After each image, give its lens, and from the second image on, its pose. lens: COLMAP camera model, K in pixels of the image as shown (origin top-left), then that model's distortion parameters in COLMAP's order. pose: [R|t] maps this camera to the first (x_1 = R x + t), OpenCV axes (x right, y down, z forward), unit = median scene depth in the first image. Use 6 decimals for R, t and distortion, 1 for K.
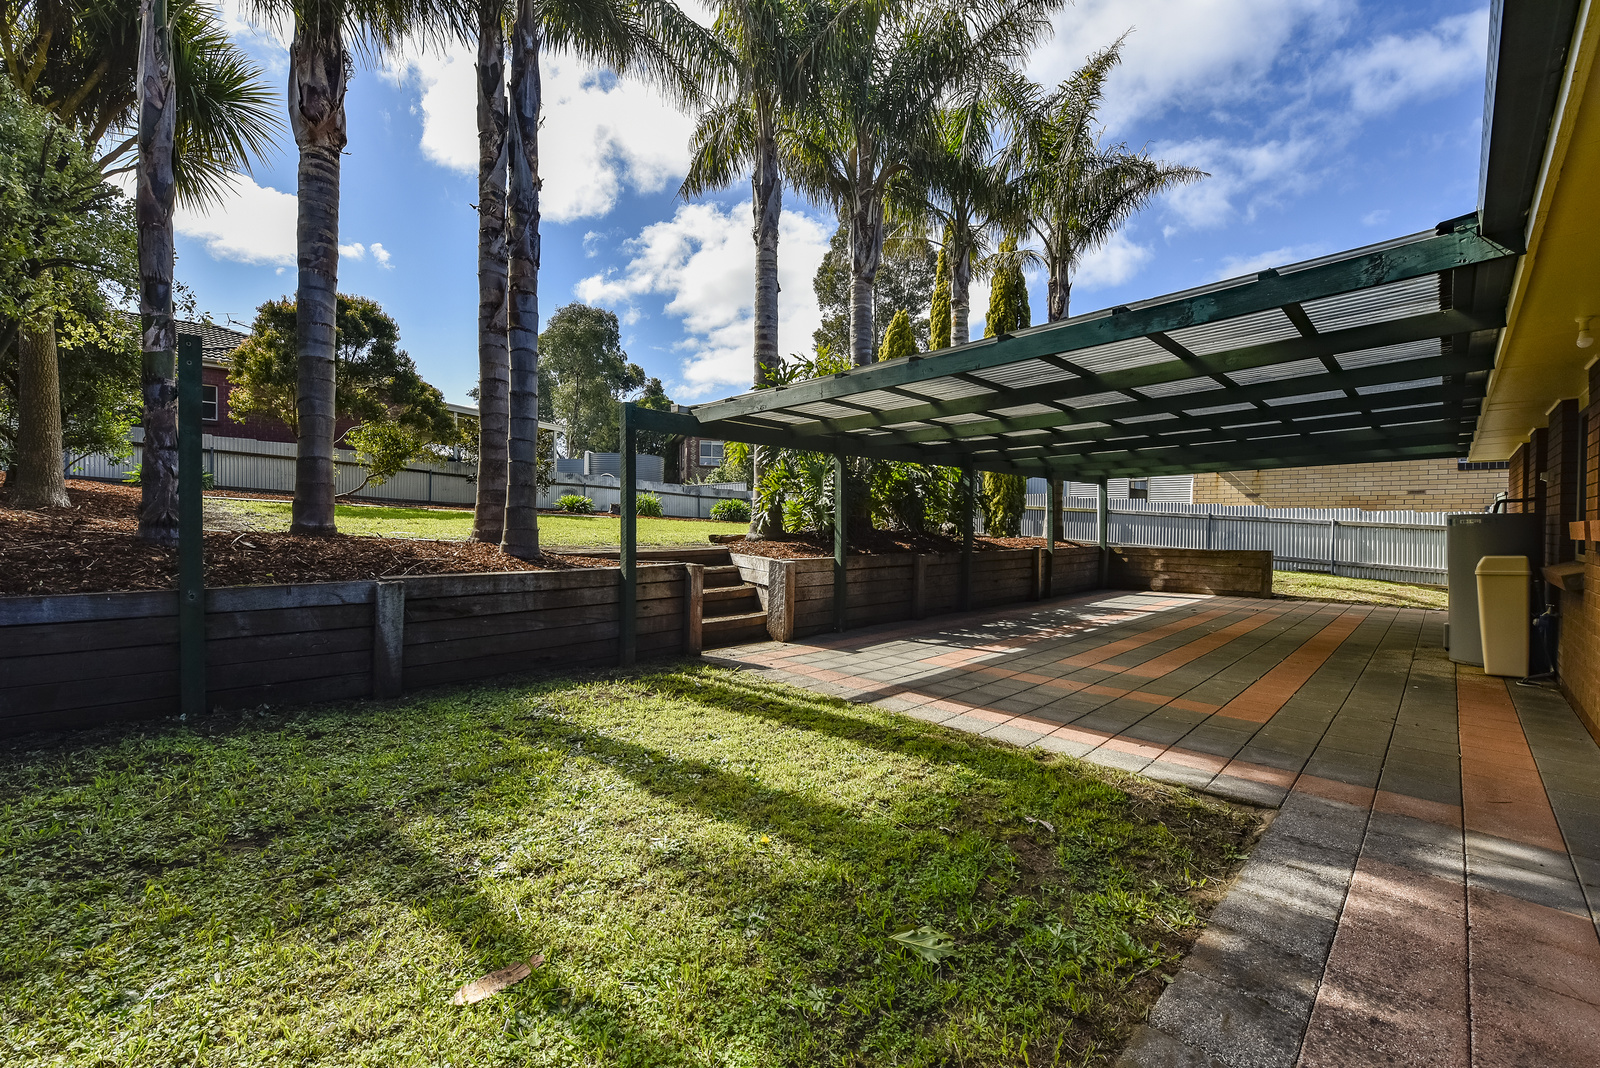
lens RADIAL K [[659.6, 0, 800.0], [0, 659.6, 534.0], [0, 0, 1]] dist [-0.001028, -0.000100]
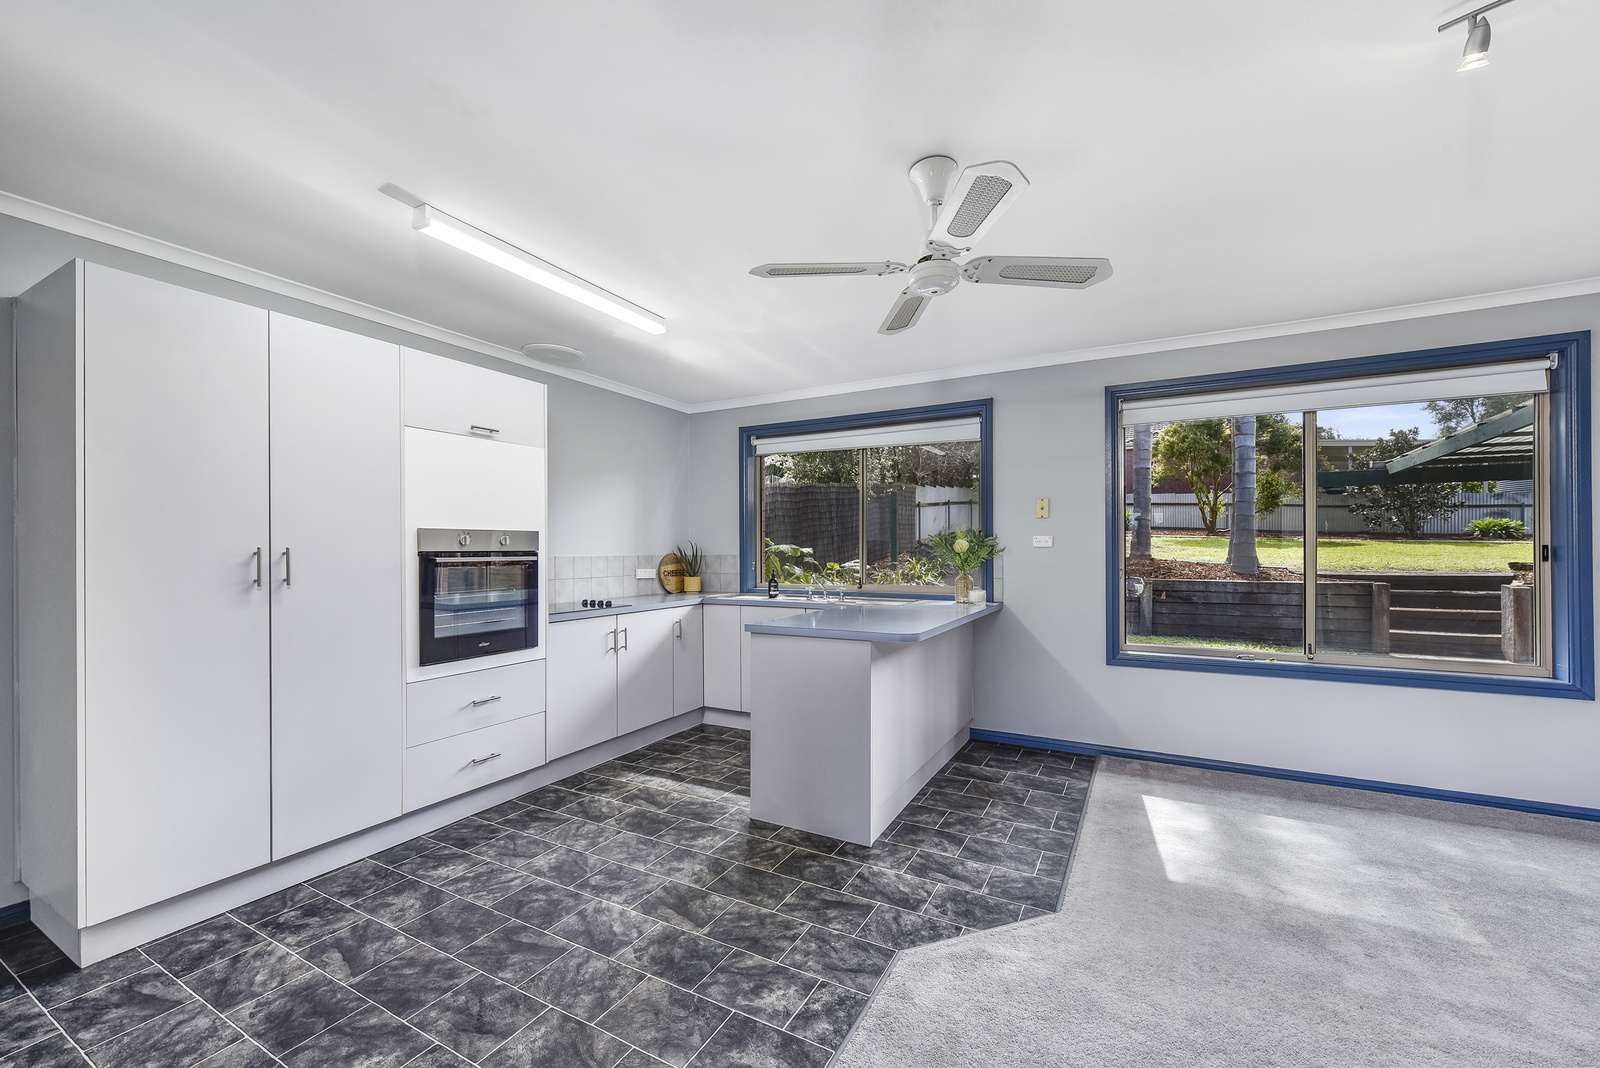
lens RADIAL K [[638.0, 0, 800.0], [0, 638.0, 534.0], [0, 0, 1]] dist [0.013411, -0.000291]
pose [[0.269245, -0.029911, -0.962607, 0.723025], [-0.010313, 0.999371, -0.033938, 0.005072], [0.963017, 0.019065, 0.268767, -0.409284]]
